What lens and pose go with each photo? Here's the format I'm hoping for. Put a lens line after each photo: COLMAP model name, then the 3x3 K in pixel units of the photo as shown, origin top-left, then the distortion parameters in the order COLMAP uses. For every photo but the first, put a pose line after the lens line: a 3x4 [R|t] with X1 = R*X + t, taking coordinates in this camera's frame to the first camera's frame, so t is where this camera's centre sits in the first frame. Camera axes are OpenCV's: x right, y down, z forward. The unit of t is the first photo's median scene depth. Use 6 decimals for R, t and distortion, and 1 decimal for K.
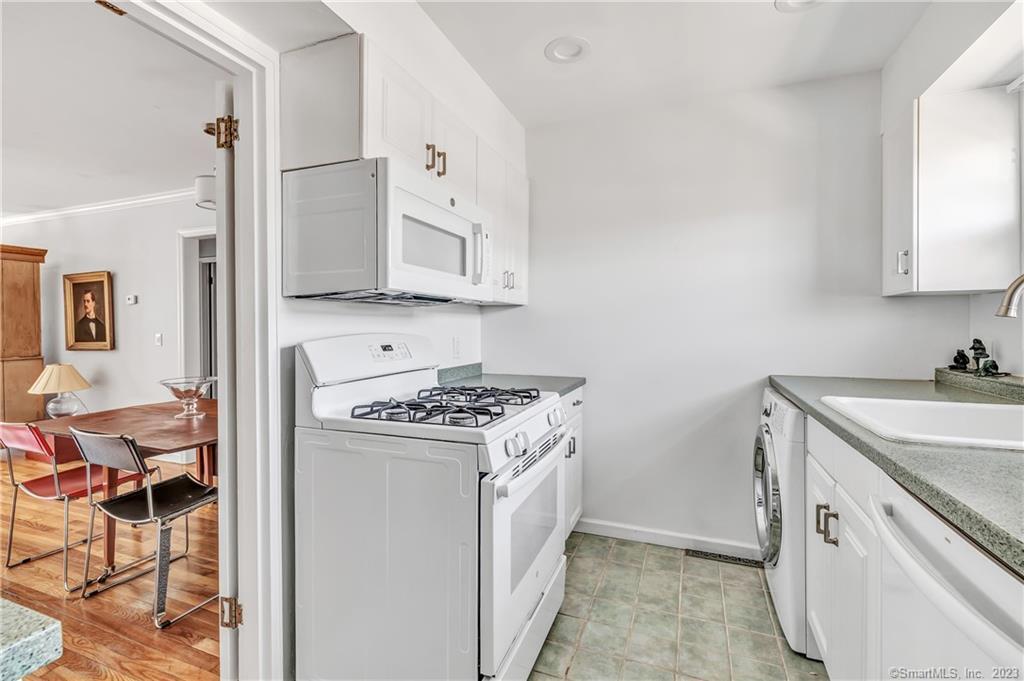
lens RADIAL K [[433.0, 0, 491.8], [0, 433.0, 332.6], [0, 0, 1]] dist [0.000685, -0.000261]
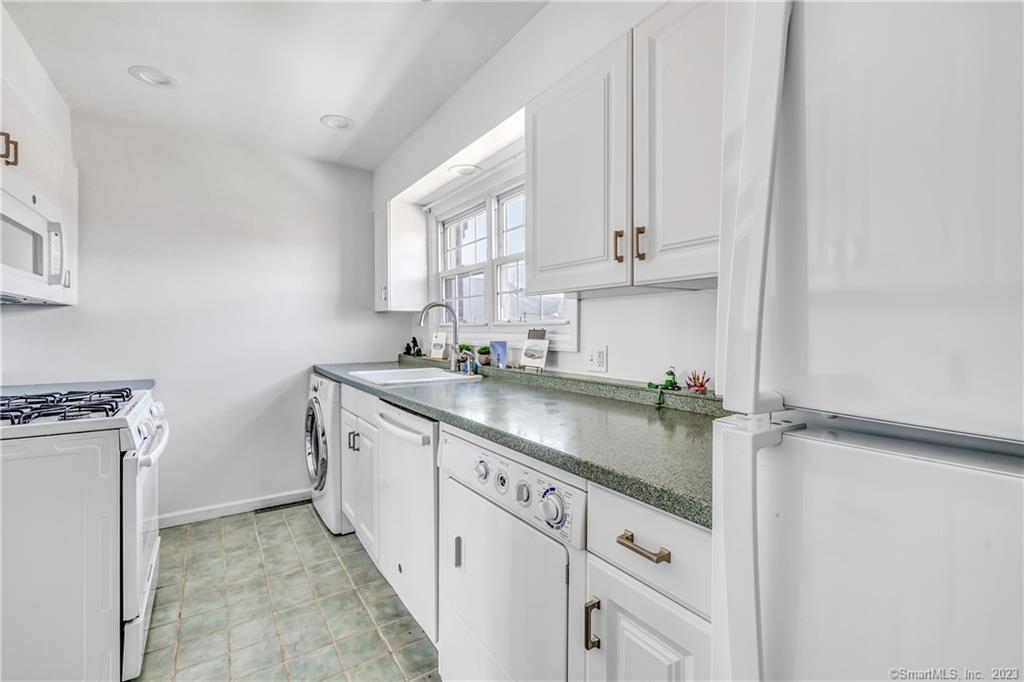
lens RADIAL K [[433.0, 0, 491.8], [0, 433.0, 333.1], [0, 0, 1]] dist [0.000685, -0.000261]
pose [[0.535163, -0.002808, 0.844744, -0.291467], [0.008674, 0.999960, -0.002171, 0.005052], [-0.844704, 0.008489, 0.535166, -0.297223]]
